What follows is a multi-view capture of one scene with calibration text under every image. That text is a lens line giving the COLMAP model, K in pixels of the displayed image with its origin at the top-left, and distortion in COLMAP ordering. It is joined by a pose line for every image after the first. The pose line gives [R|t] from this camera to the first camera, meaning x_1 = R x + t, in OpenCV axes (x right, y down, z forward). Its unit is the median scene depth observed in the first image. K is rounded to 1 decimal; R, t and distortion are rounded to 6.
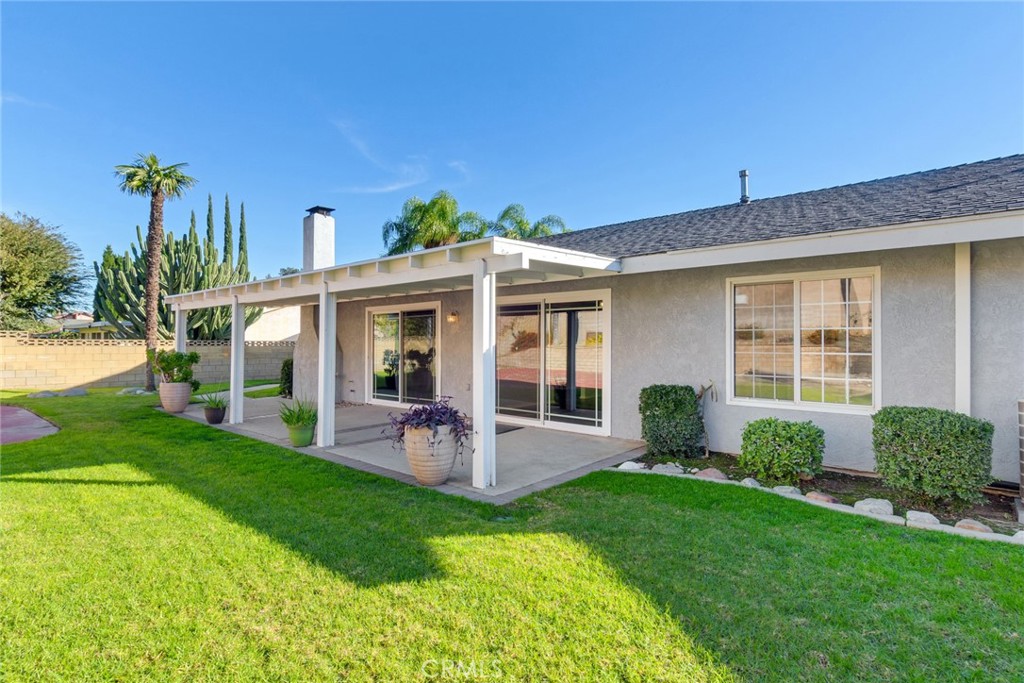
lens RADIAL K [[532.8, 0, 498.8], [0, 532.8, 331.9], [0, 0, 1]] dist [0.011624, -0.012365]
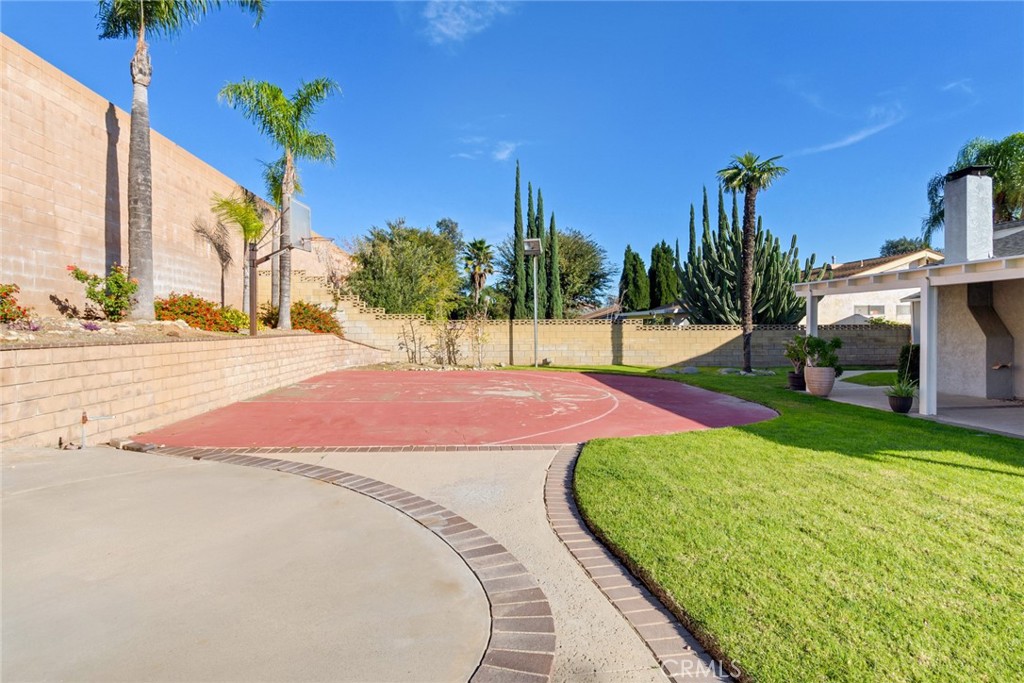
lens RADIAL K [[532.8, 0, 498.8], [0, 532.8, 331.9], [0, 0, 1]] dist [0.011624, -0.012365]
pose [[0.709780, 0.001031, -0.704423, -0.194862], [0.022141, 0.999472, 0.023772, -0.006685], [0.704076, -0.032470, 0.709382, -0.101271]]
